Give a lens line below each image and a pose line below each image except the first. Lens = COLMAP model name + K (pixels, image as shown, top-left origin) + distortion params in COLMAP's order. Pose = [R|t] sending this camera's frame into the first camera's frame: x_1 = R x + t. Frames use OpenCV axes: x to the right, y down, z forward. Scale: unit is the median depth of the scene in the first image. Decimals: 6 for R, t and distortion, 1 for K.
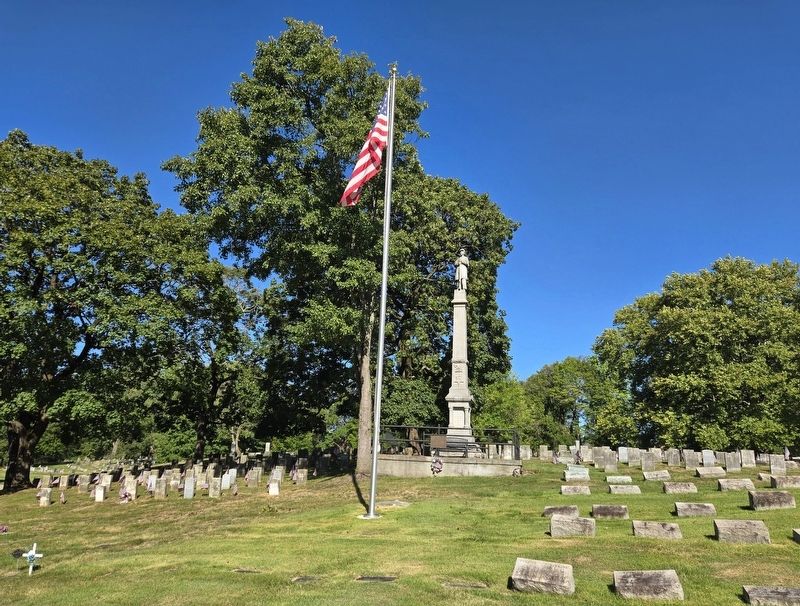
lens RADIAL K [[569.7, 0, 399.2], [0, 569.7, 303.1], [0, 0, 1]] dist [0.001680, 0.000188]
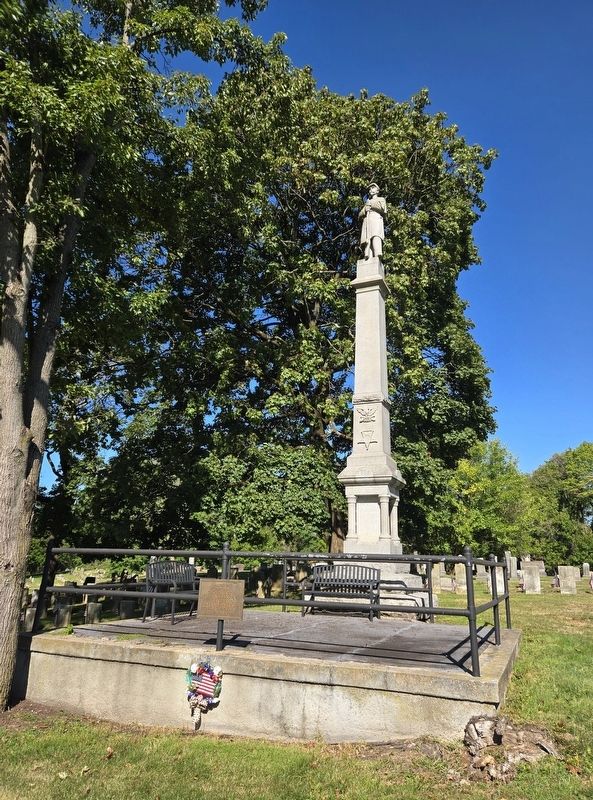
lens RADIAL K [[575.4, 0, 297.9], [0, 575.4, 400.3], [0, 0, 1]] dist [0.031650, -0.000085]
pose [[0.985608, -0.053446, -0.160377, 0.118710], [0.052810, 0.998571, -0.008226, 0.098887], [0.160588, -0.000362, 0.987022, 0.492874]]
